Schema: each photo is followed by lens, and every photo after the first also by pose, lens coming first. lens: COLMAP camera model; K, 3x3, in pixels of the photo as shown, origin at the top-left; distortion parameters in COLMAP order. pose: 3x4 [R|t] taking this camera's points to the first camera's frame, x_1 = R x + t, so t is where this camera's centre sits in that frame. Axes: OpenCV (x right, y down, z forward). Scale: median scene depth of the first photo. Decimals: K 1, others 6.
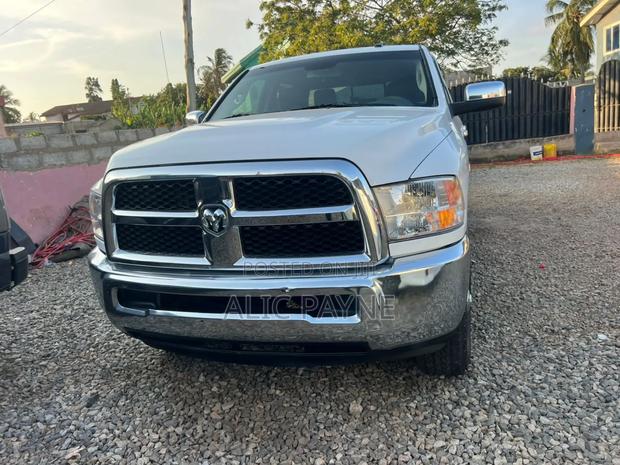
lens RADIAL K [[467.1, 0, 307.7], [0, 467.1, 233.8], [0, 0, 1]] dist [0.046438, -0.054134]
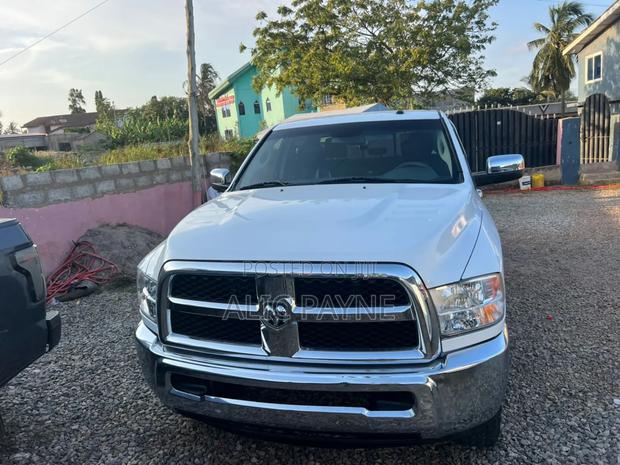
lens RADIAL K [[467.1, 0, 306.9], [0, 467.1, 237.5], [0, 0, 1]] dist [0.046438, -0.054134]
pose [[0.999370, 0.008449, 0.034464, -0.083260], [-0.007755, 0.999765, -0.020223, -0.092565], [-0.034626, 0.019943, 0.999201, -0.027618]]
